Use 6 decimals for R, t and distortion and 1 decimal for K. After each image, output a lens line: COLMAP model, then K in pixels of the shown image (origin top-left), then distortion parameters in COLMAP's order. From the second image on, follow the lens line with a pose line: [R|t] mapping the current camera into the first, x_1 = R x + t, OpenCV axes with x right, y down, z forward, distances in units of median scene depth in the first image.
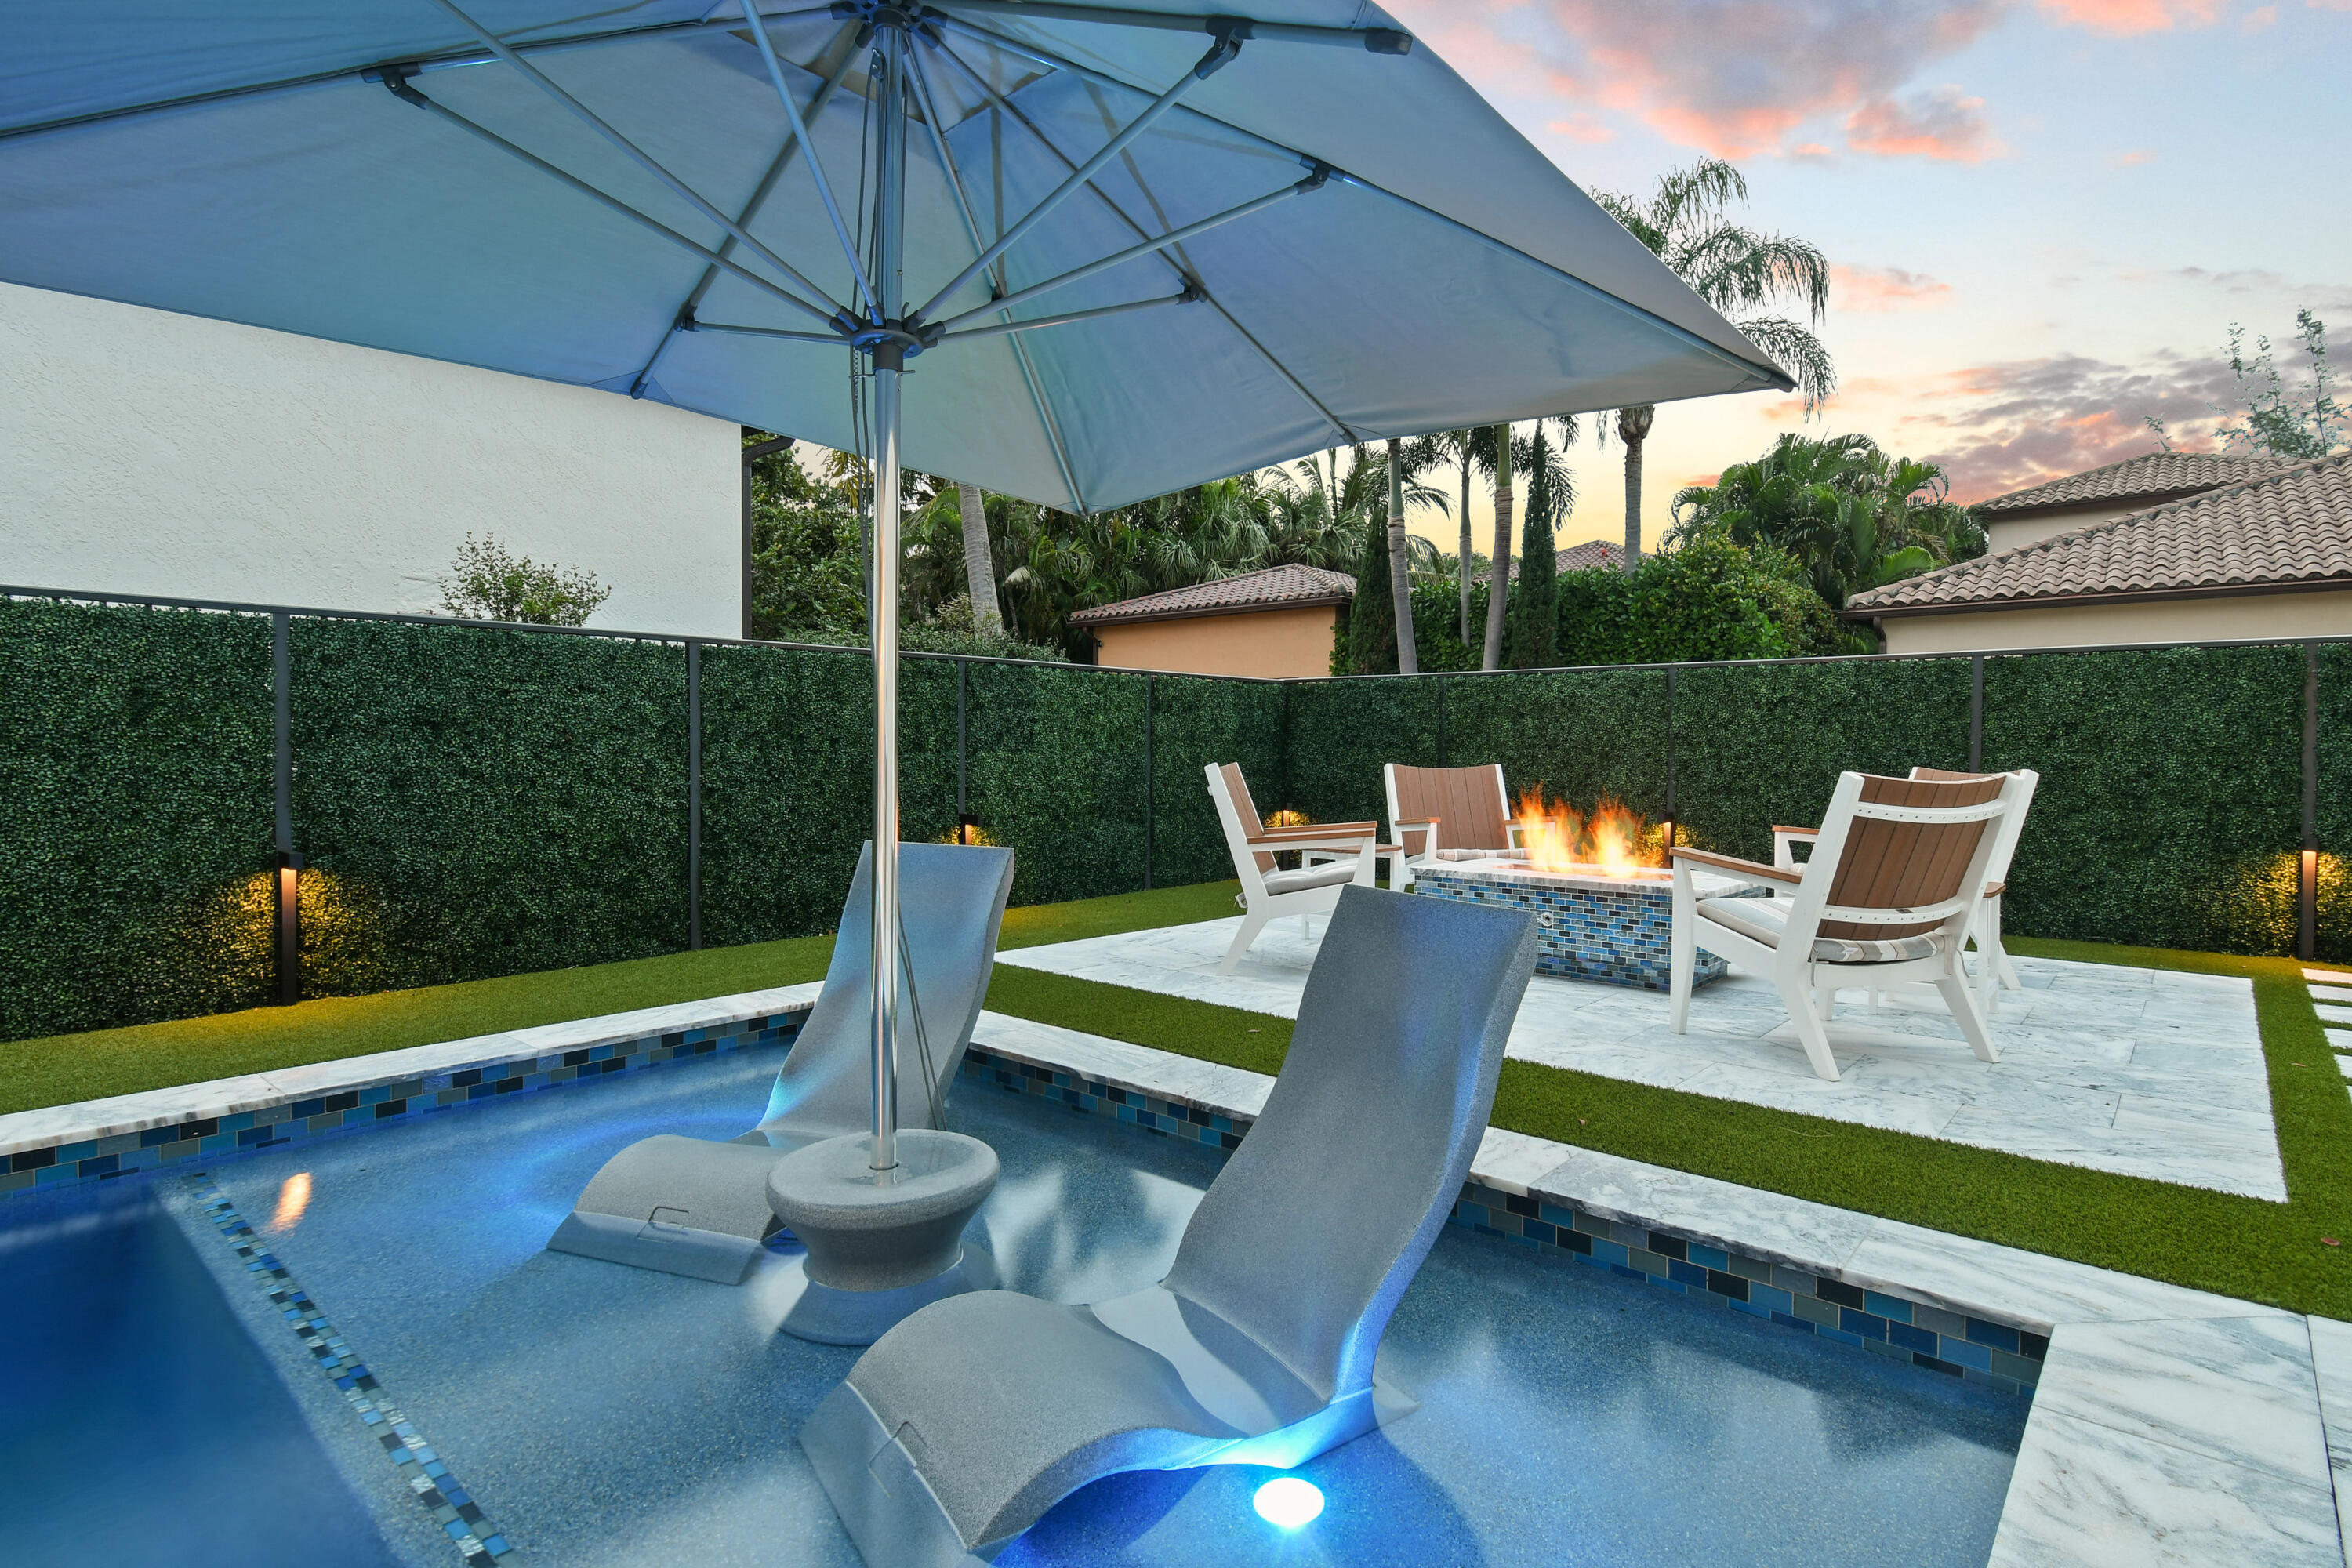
lens RADIAL K [[1217.6, 0, 1179.8], [0, 1217.6, 768.3], [0, 0, 1]] dist [0.001139, -0.003109]
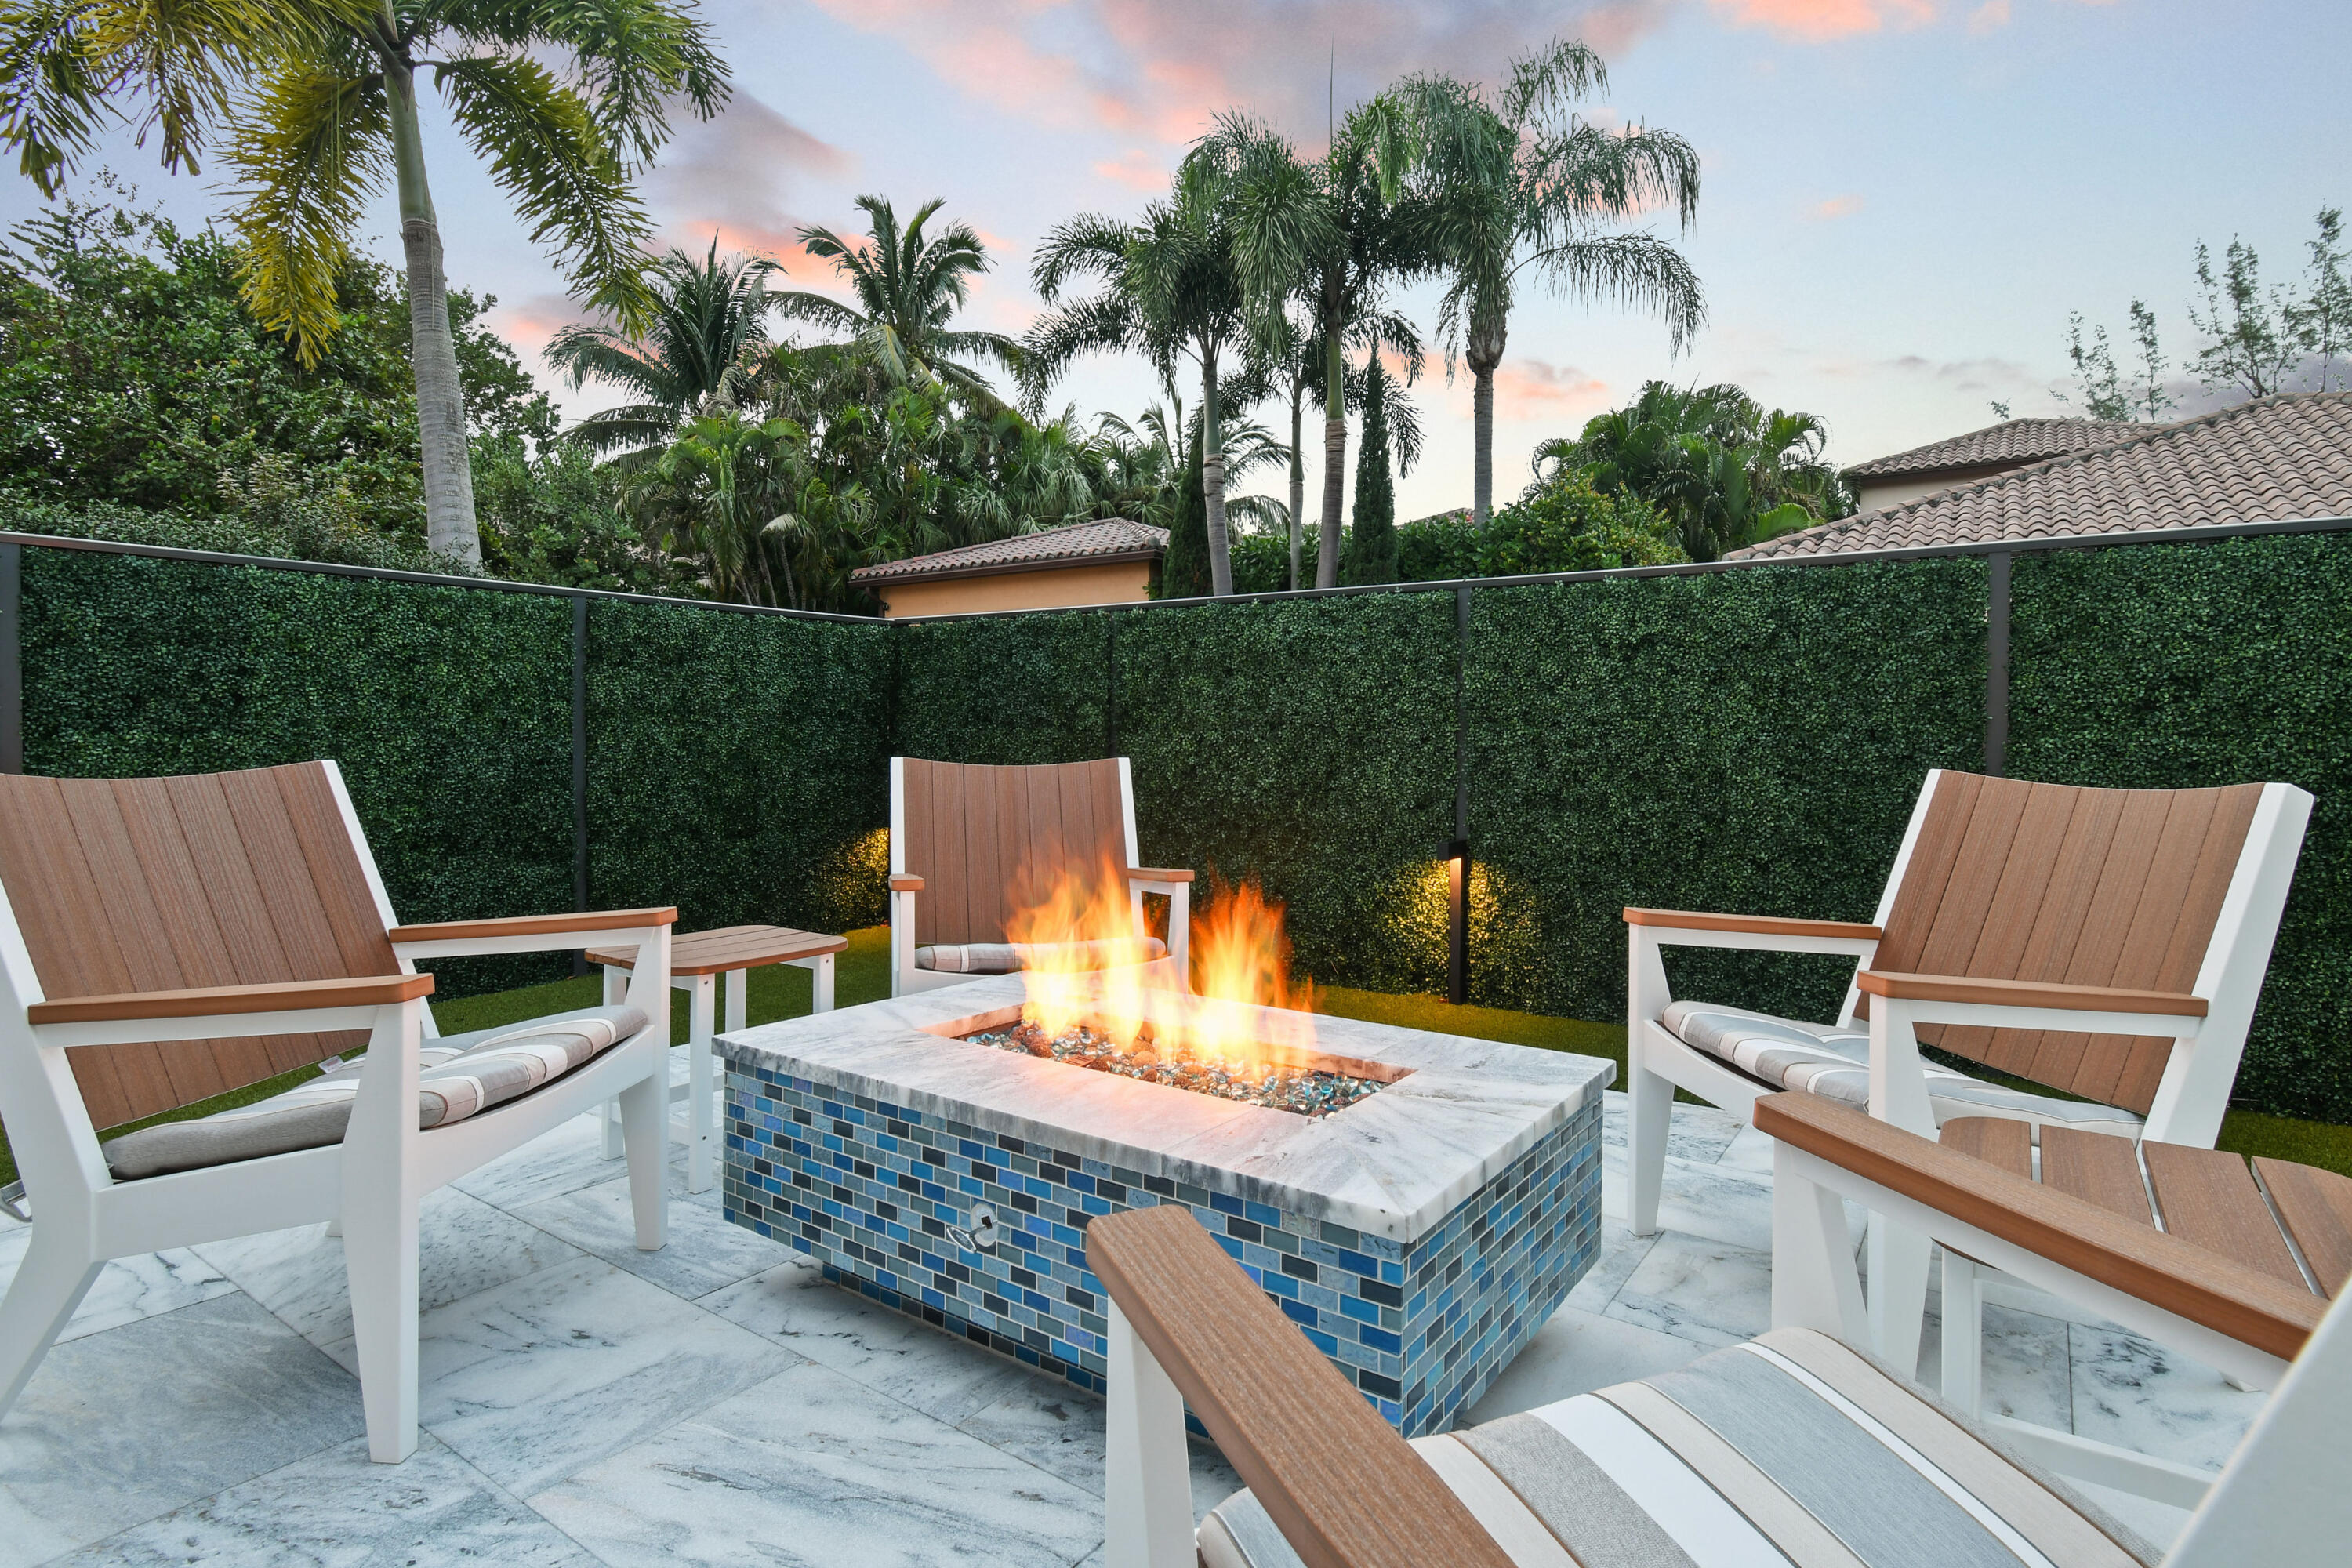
lens RADIAL K [[1217.6, 0, 1203.4], [0, 1217.6, 736.4], [0, 0, 1]] dist [0.001139, -0.003109]
pose [[0.994309, 0.000011, 0.106531, 0.088002], [0.001139, 0.999942, -0.010733, -0.002465], [-0.106525, 0.010794, 0.994251, 0.176323]]
